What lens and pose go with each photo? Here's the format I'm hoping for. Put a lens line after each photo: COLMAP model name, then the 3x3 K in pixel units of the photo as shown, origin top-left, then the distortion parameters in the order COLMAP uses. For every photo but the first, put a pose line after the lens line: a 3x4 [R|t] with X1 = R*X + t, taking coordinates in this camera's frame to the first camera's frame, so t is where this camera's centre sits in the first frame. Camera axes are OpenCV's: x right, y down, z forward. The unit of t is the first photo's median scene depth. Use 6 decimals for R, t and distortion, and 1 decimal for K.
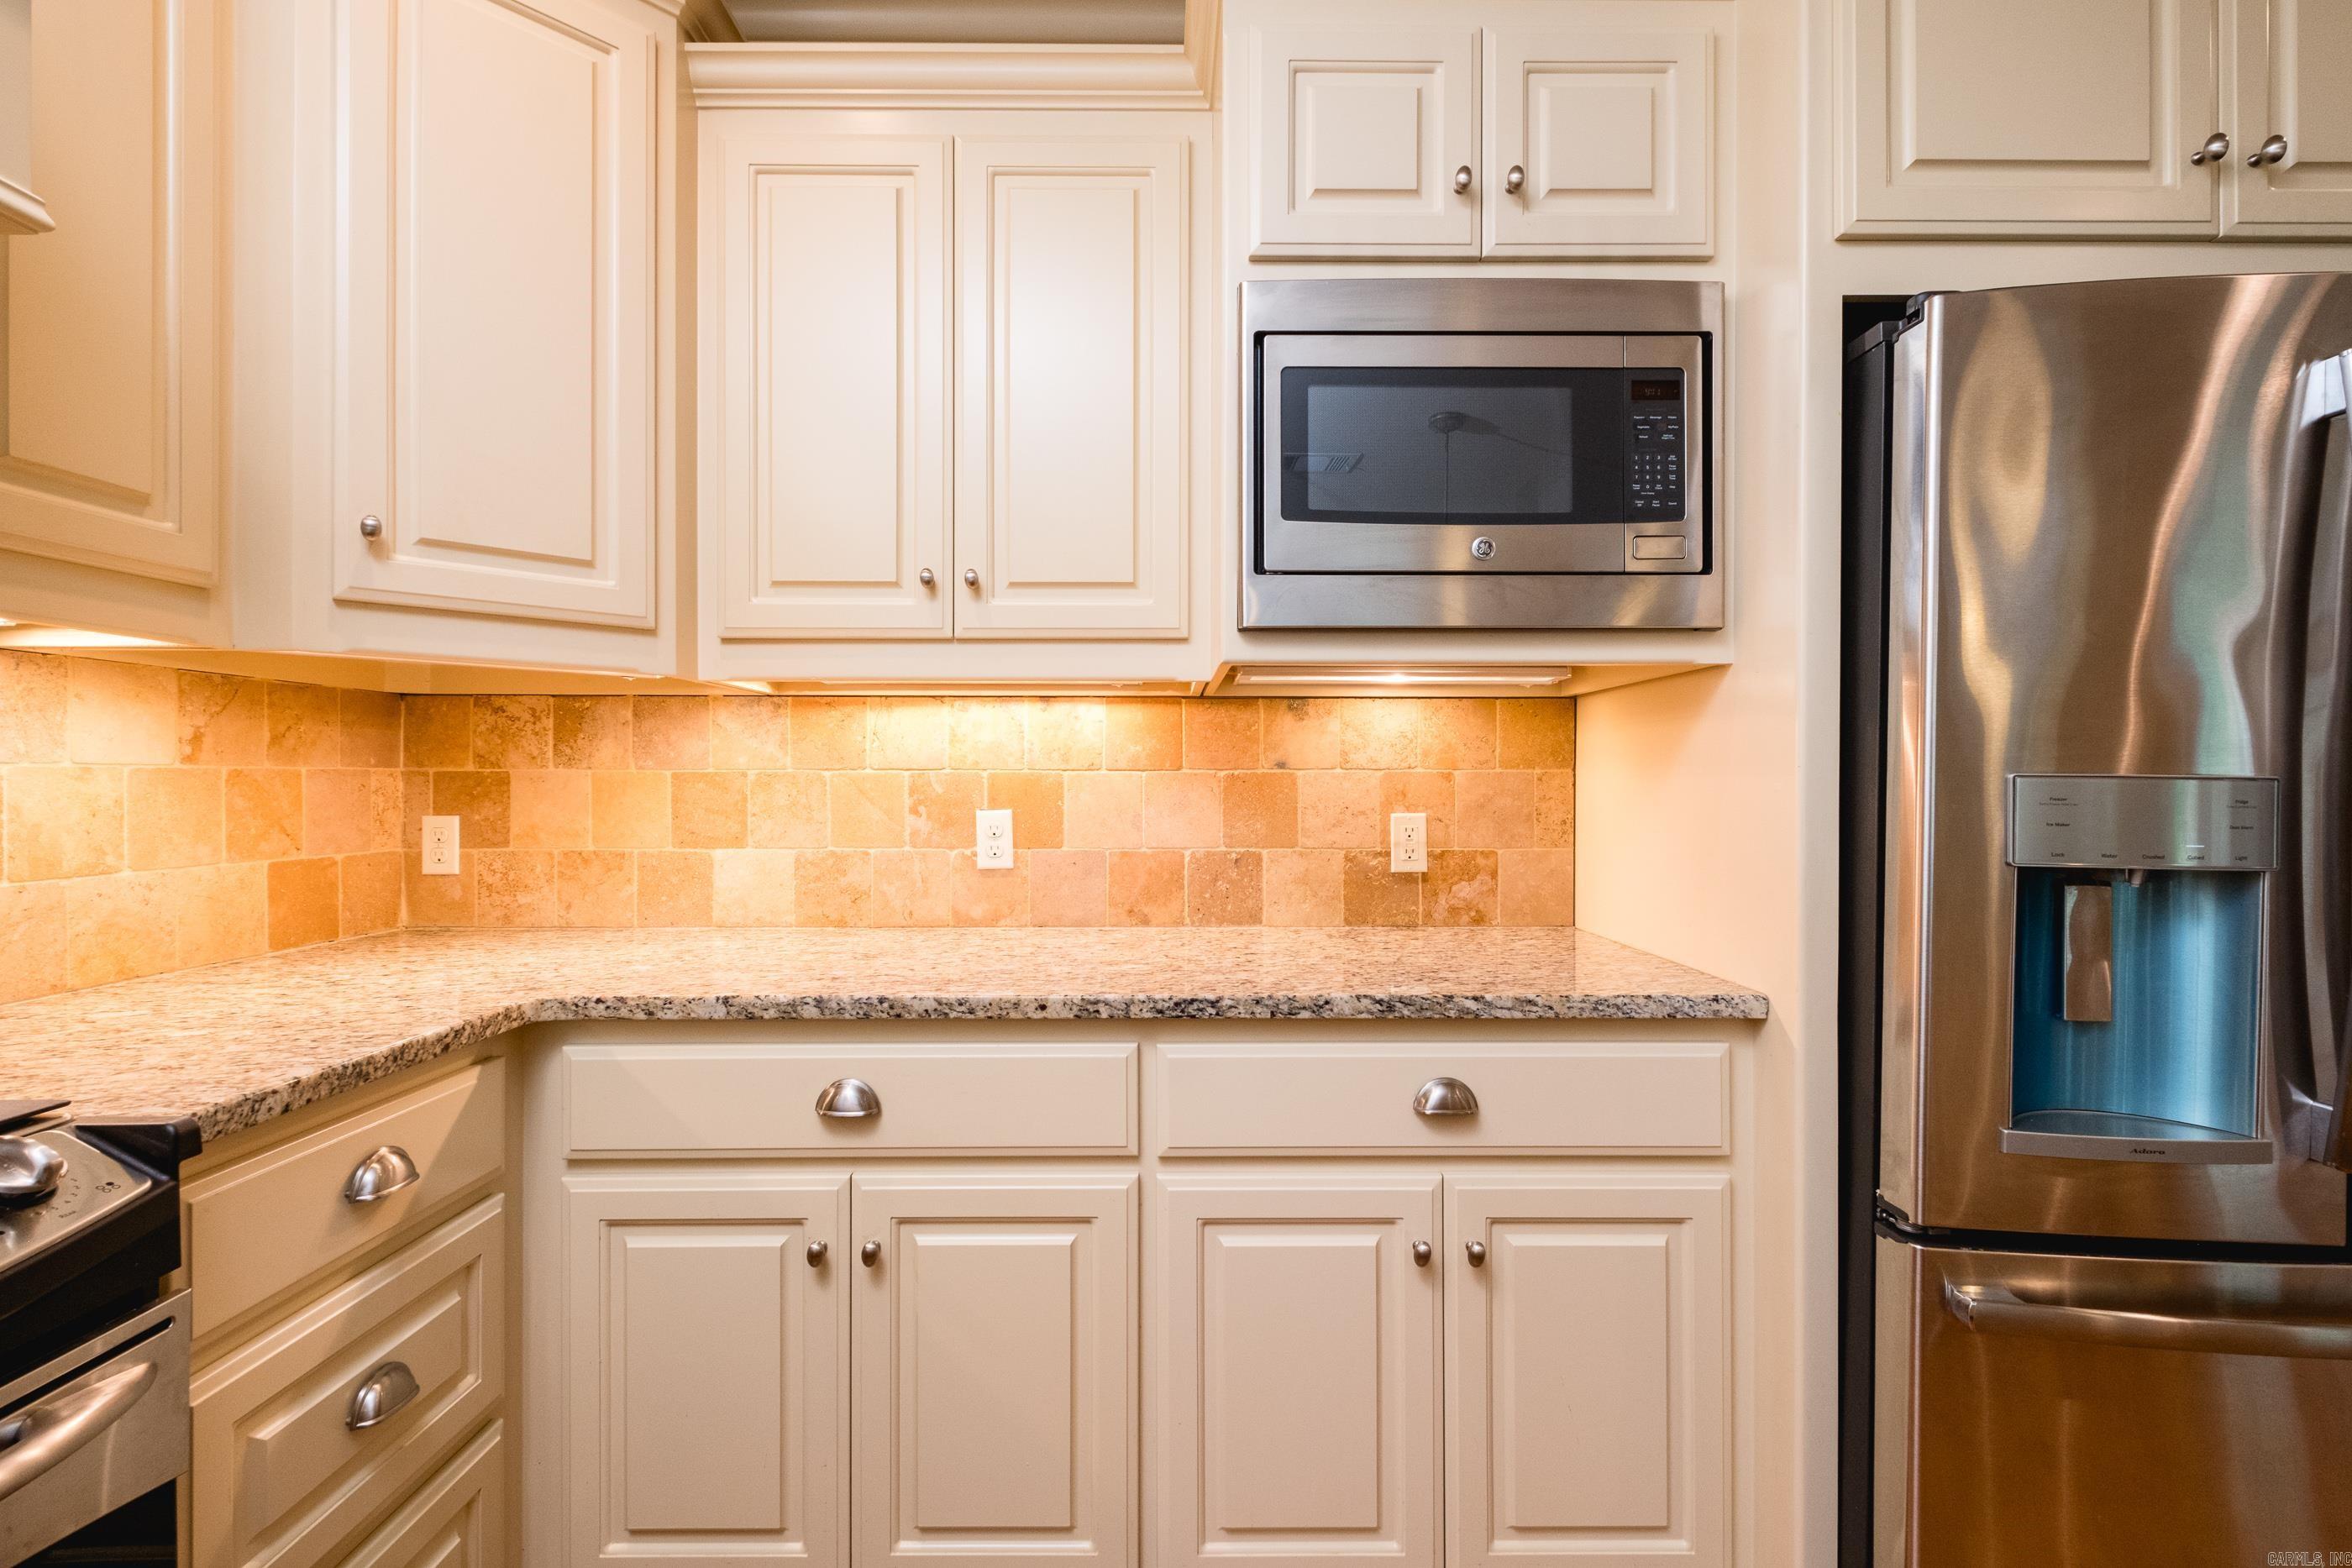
lens RADIAL K [[1036.8, 0, 1169.2], [0, 1036.8, 782.9], [0, 0, 1]] dist [-0.000286, -0.000128]
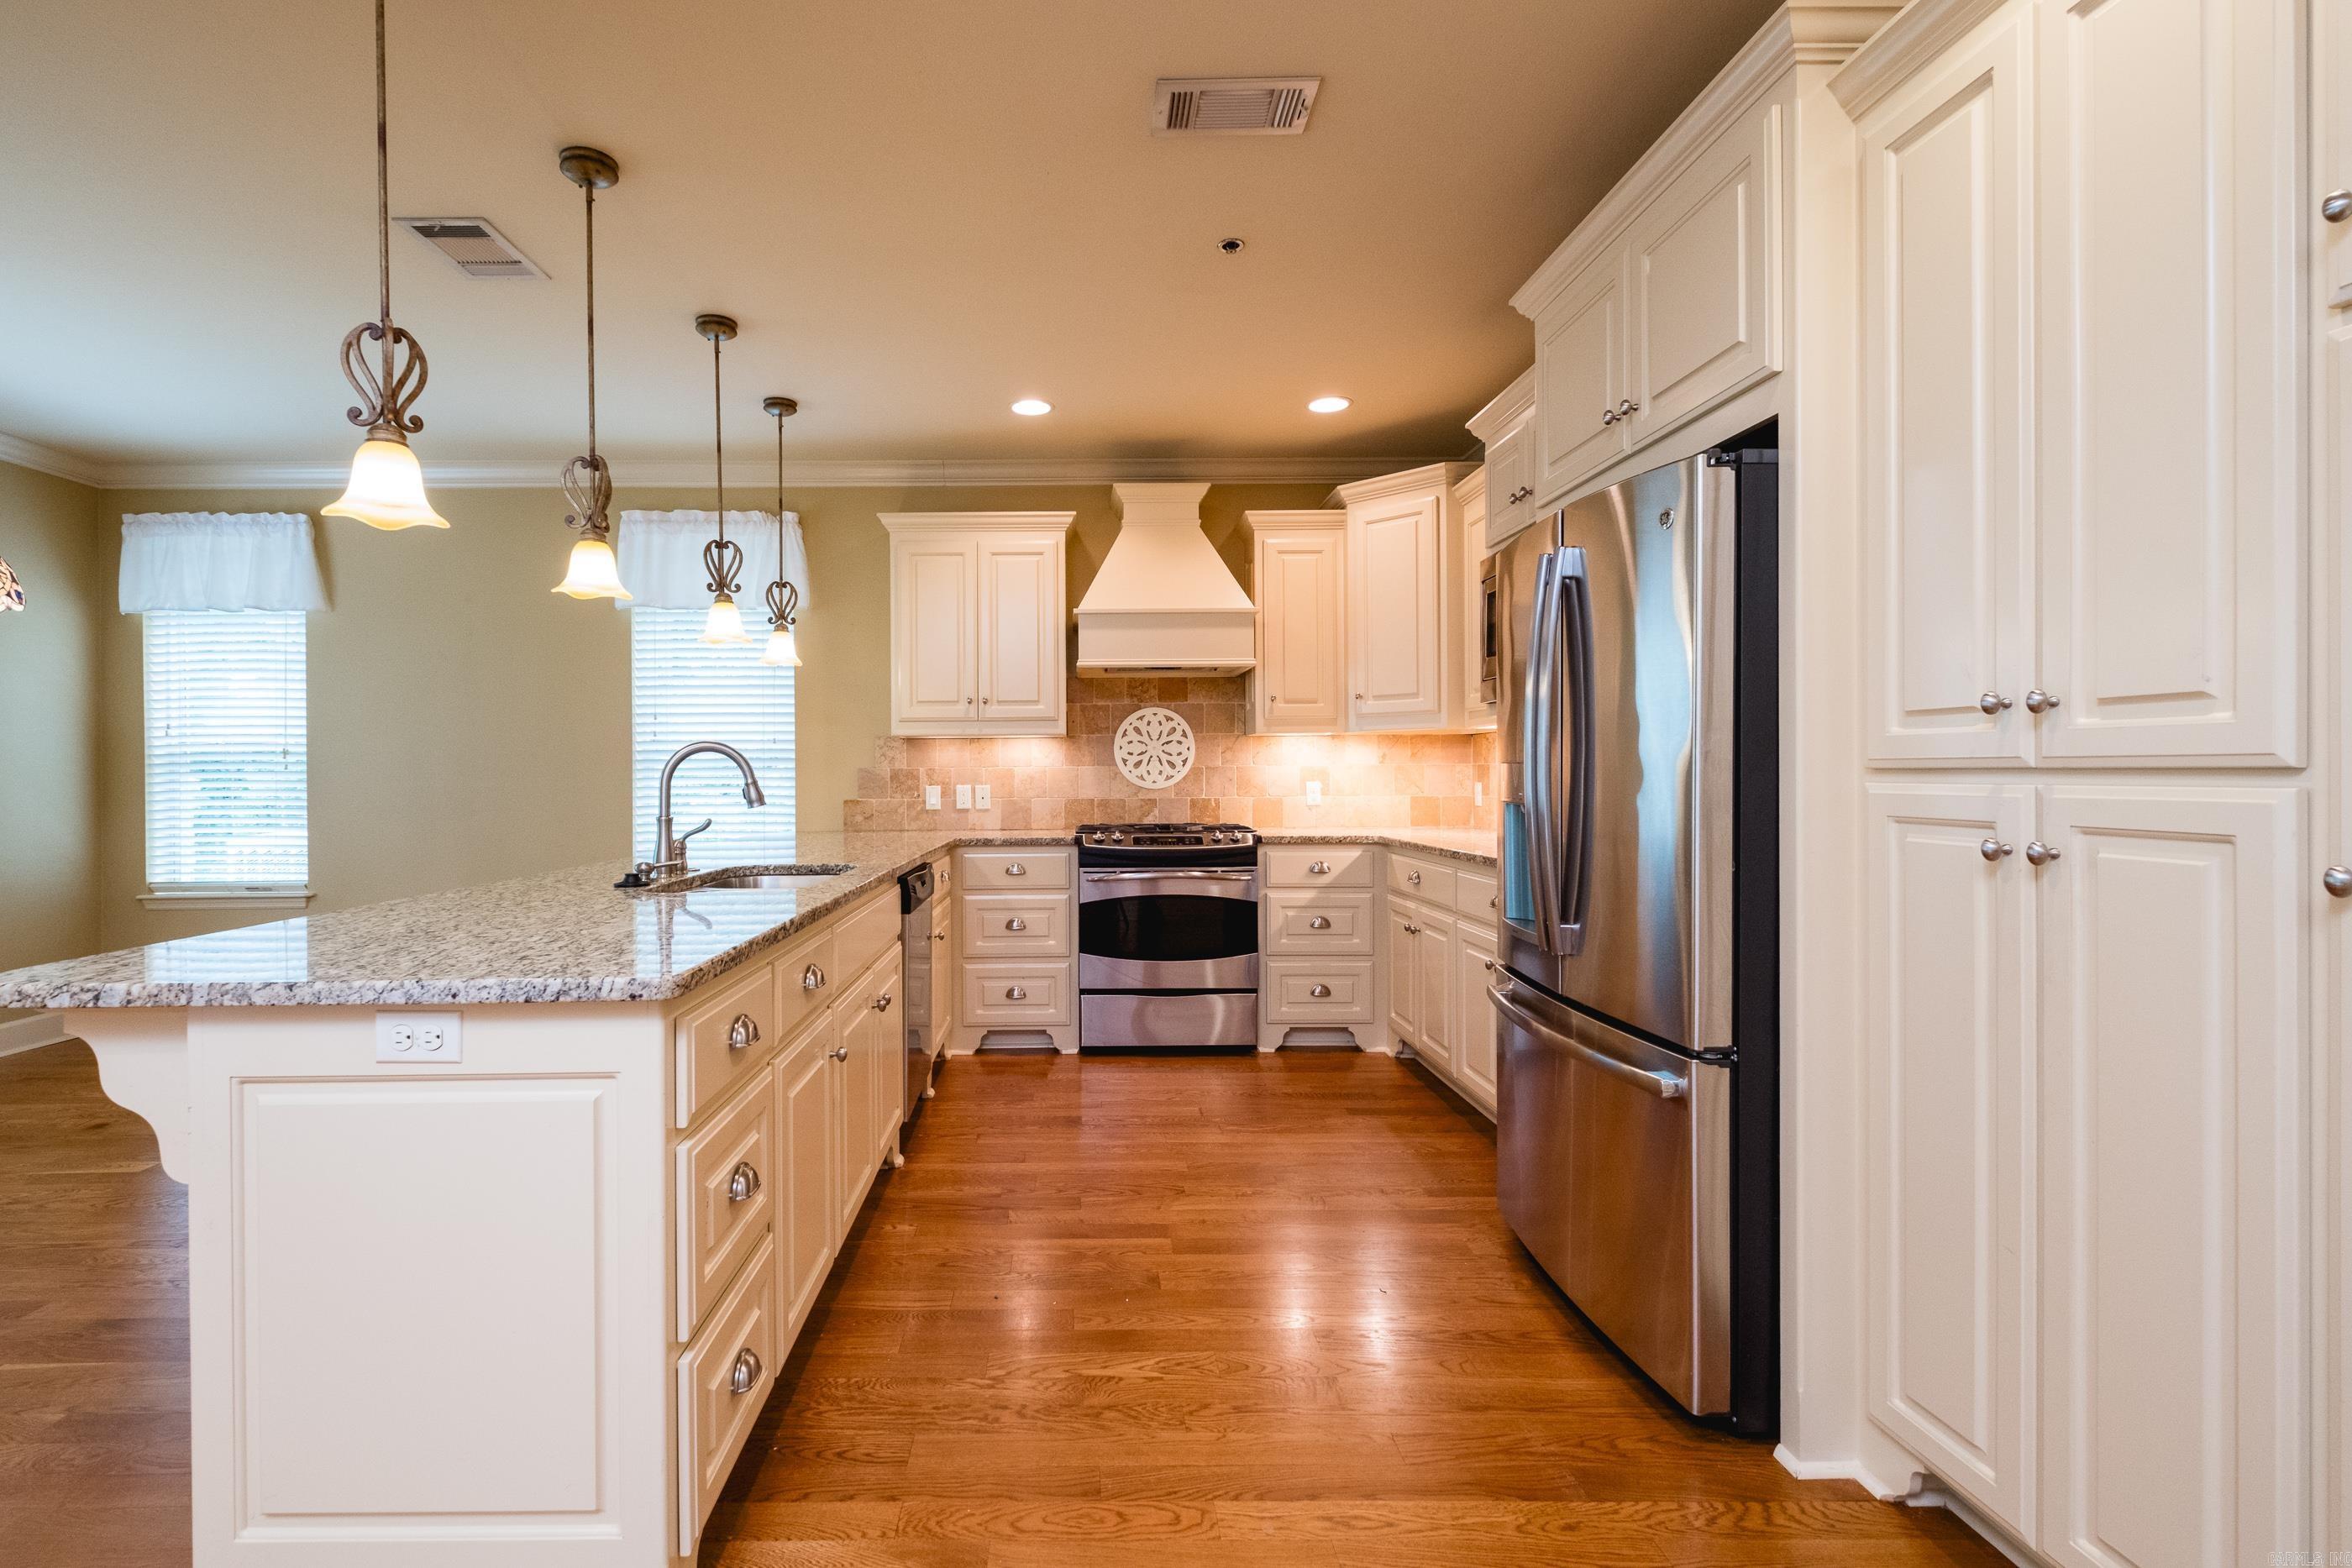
lens RADIAL K [[1041.9, 0, 1073.4], [0, 1041.9, 771.1], [0, 0, 1]] dist [0.001408, -0.000265]
pose [[-0.000988, -0.003346, -0.999994, 2.510618], [0.003372, 0.999989, -0.003350, 0.013127], [0.999994, -0.003375, -0.000977, 0.045974]]
